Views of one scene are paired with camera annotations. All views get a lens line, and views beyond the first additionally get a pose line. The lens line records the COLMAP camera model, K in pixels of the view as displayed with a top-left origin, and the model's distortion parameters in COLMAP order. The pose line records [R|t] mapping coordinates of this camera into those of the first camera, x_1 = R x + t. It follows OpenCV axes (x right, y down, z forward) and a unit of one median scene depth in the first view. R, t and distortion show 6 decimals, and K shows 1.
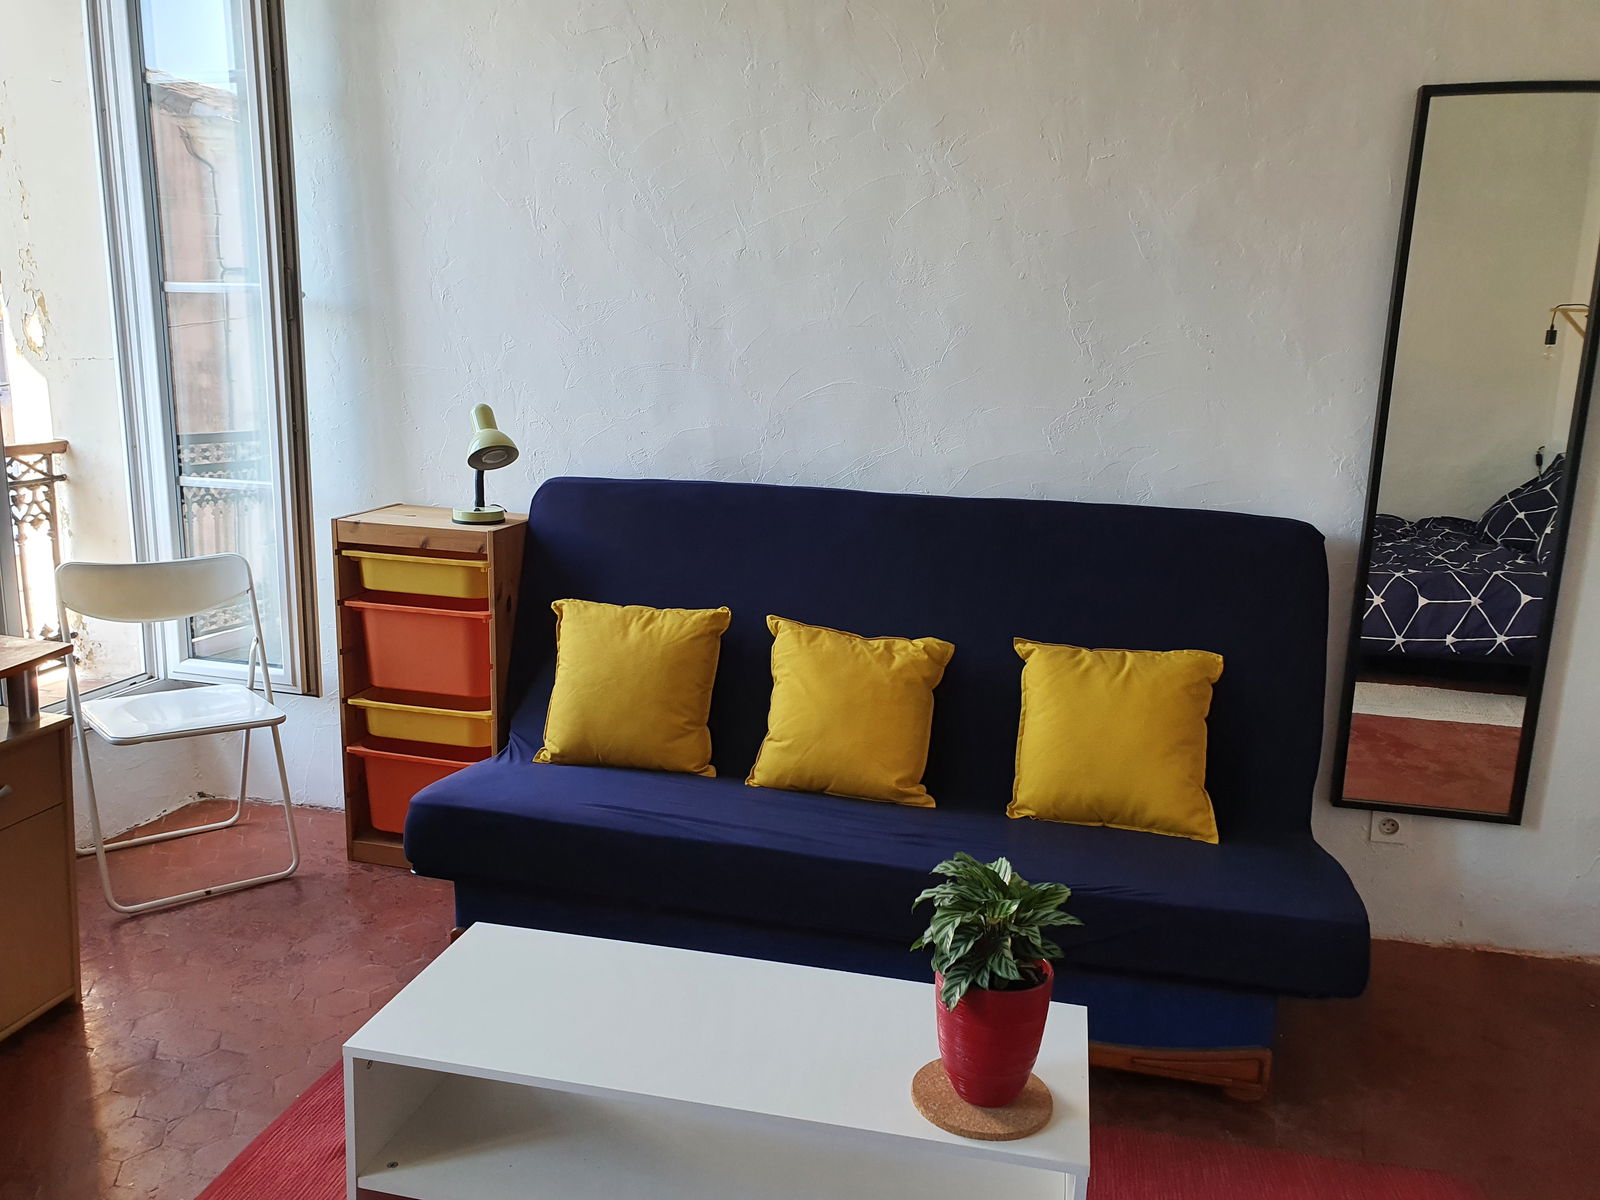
lens RADIAL K [[1237.0, 0, 802.1], [0, 1237.0, 598.8], [0, 0, 1]] dist [0.009043, -0.029467]
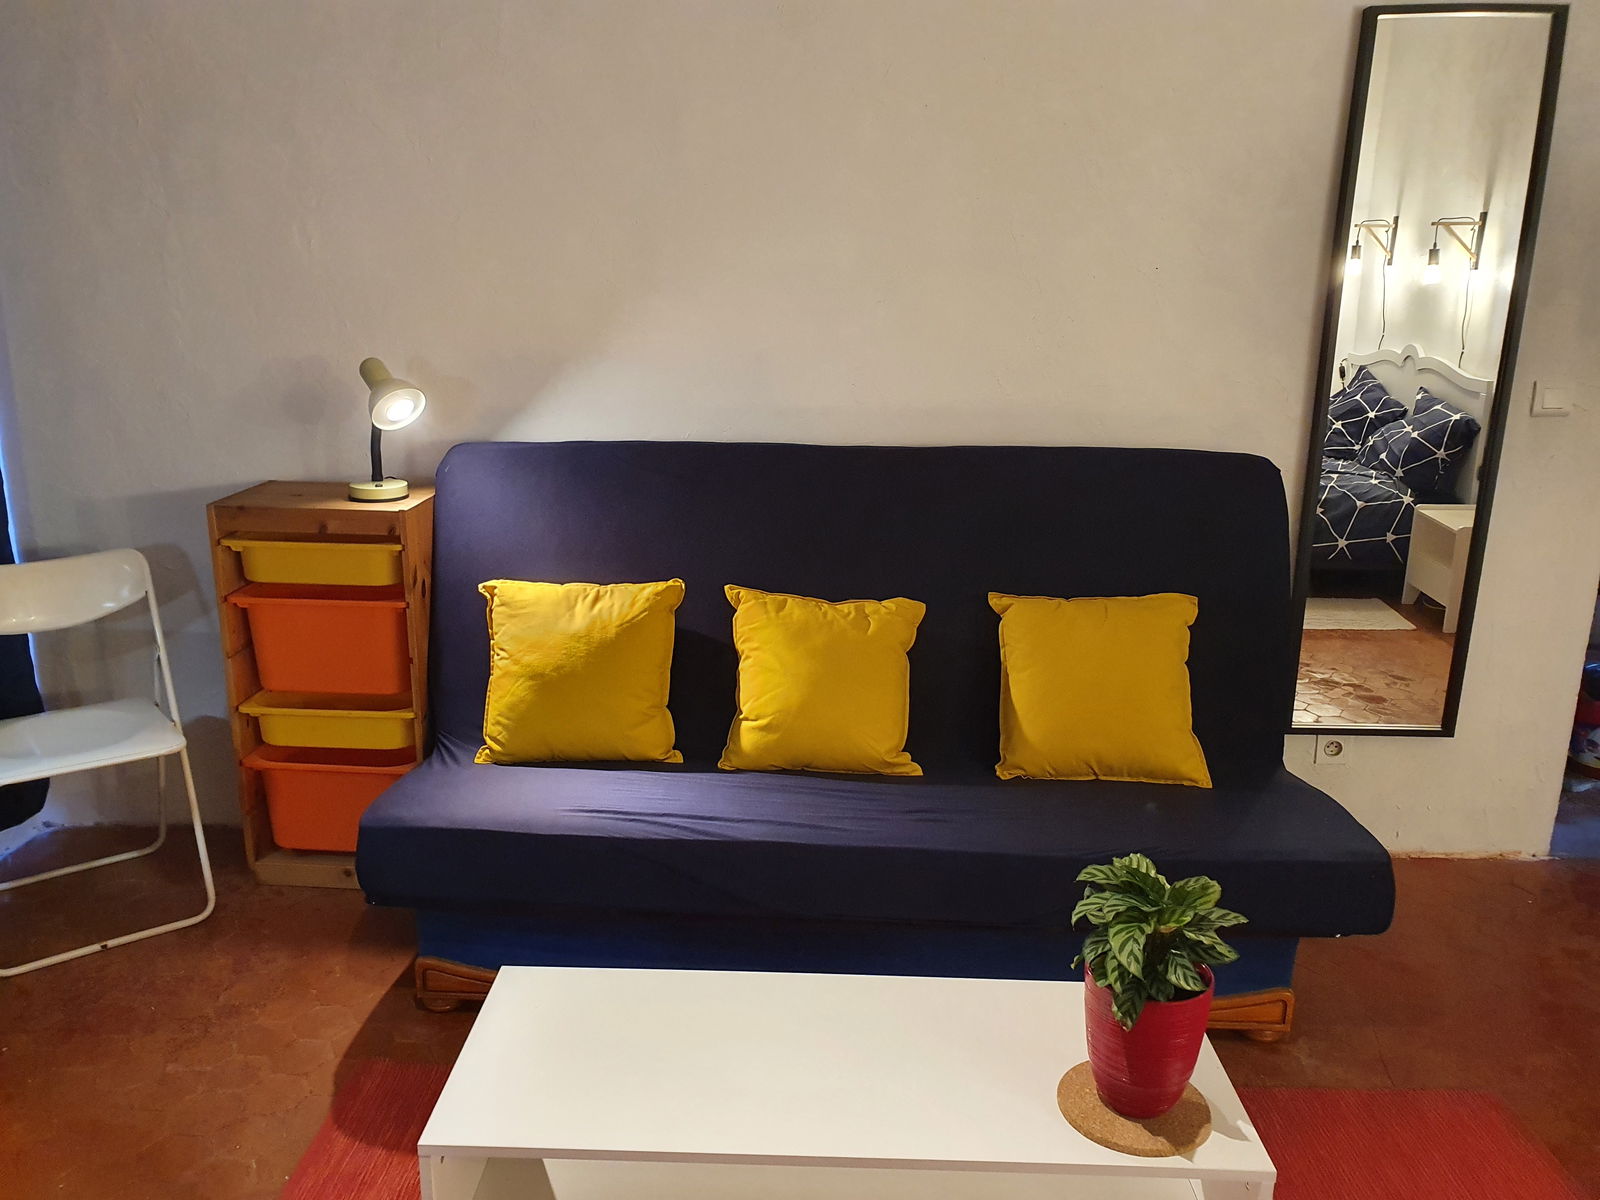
lens RADIAL K [[1237.0, 0, 797.9], [0, 1237.0, 599.0], [0, 0, 1]] dist [0.009043, -0.029467]
pose [[0.983213, -0.068711, 0.169029, -0.133995], [0.058777, 0.996275, 0.063093, -0.032132], [-0.172734, -0.052099, 0.983590, 0.076397]]
